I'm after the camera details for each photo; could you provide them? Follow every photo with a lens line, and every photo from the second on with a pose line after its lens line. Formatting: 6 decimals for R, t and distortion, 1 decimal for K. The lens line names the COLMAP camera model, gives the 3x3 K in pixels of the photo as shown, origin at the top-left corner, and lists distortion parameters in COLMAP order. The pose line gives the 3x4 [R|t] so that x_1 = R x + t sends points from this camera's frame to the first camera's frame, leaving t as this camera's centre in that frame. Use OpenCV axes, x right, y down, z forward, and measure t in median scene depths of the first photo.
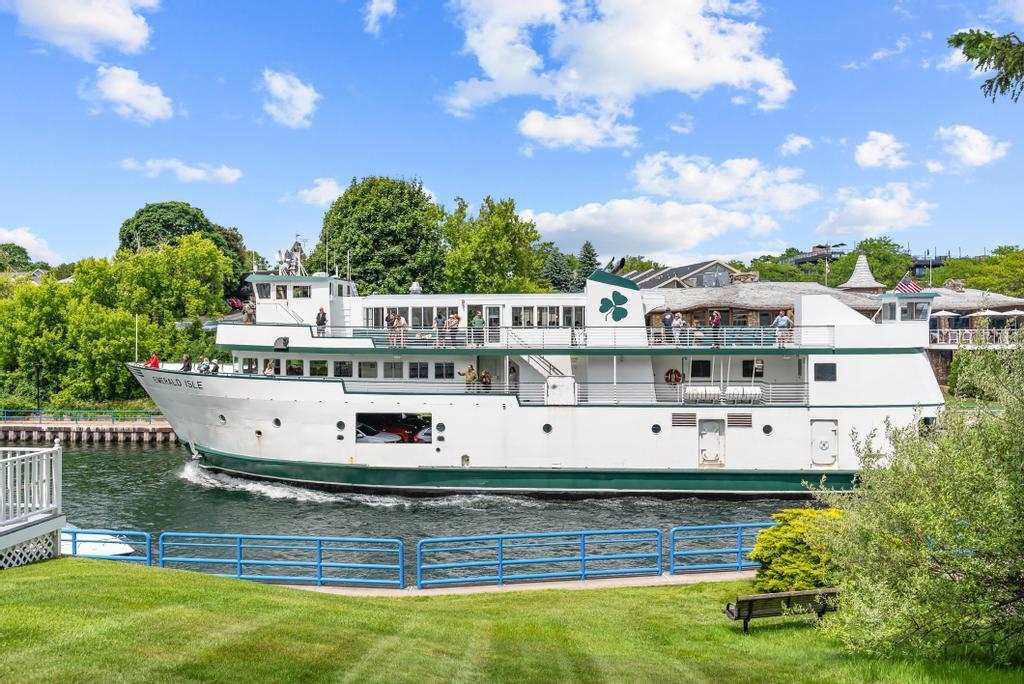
lens RADIAL K [[823.2, 0, 507.9], [0, 823.2, 339.3], [0, 0, 1]] dist [-0.002321, -0.001800]
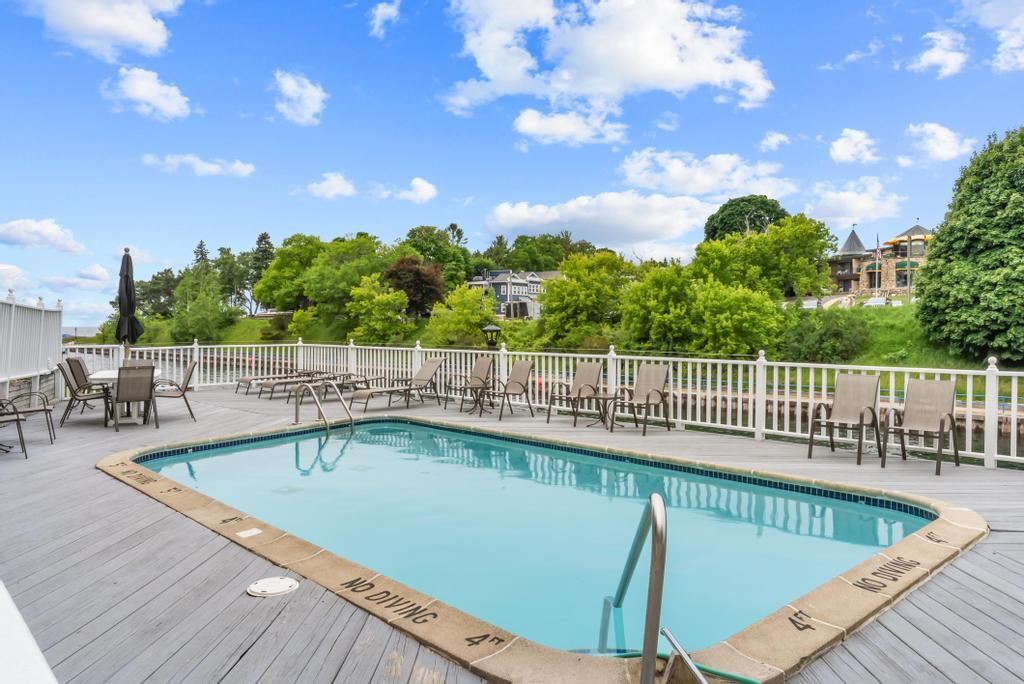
lens RADIAL K [[743.2, 0, 514.1], [0, 743.2, 340.9], [0, 0, 1]] dist [0.005558, -0.001131]
pose [[0.801274, 0.021826, -0.597899, -0.129715], [-0.014844, 0.999752, 0.016602, 0.021601], [0.598113, -0.004427, 0.801400, 0.061244]]
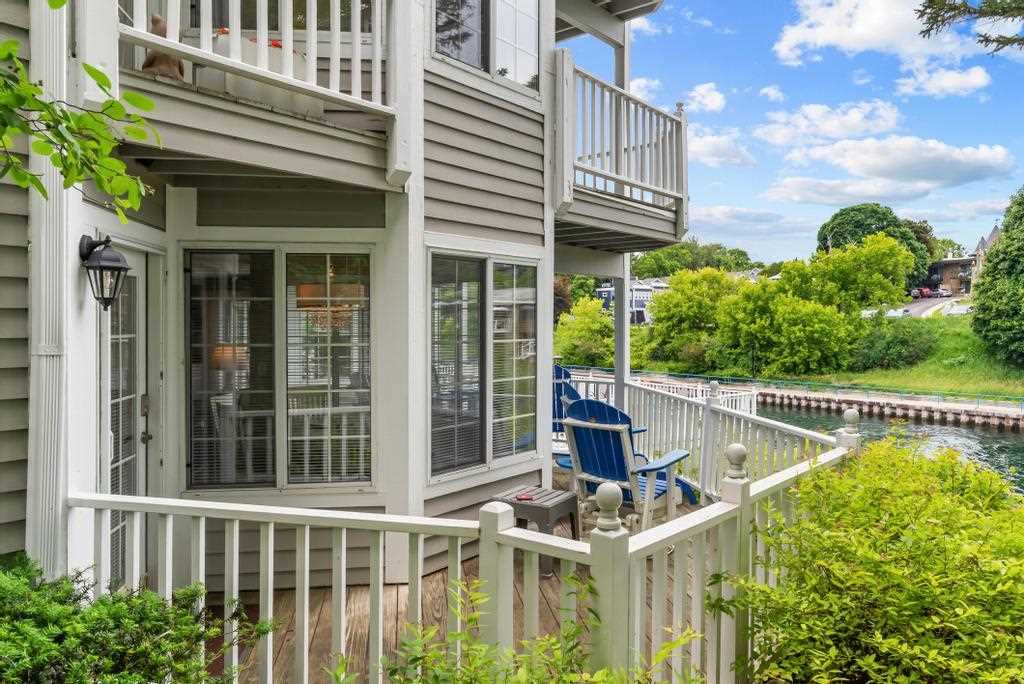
lens RADIAL K [[744.0, 0, 512.1], [0, 744.0, 321.6], [0, 0, 1]] dist [-0.004036, -0.005722]
pose [[0.669897, 0.002807, -0.742449, 0.054013], [-0.005121, 0.999987, -0.000840, -0.002777], [0.742436, 0.004365, 0.669902, -0.084629]]
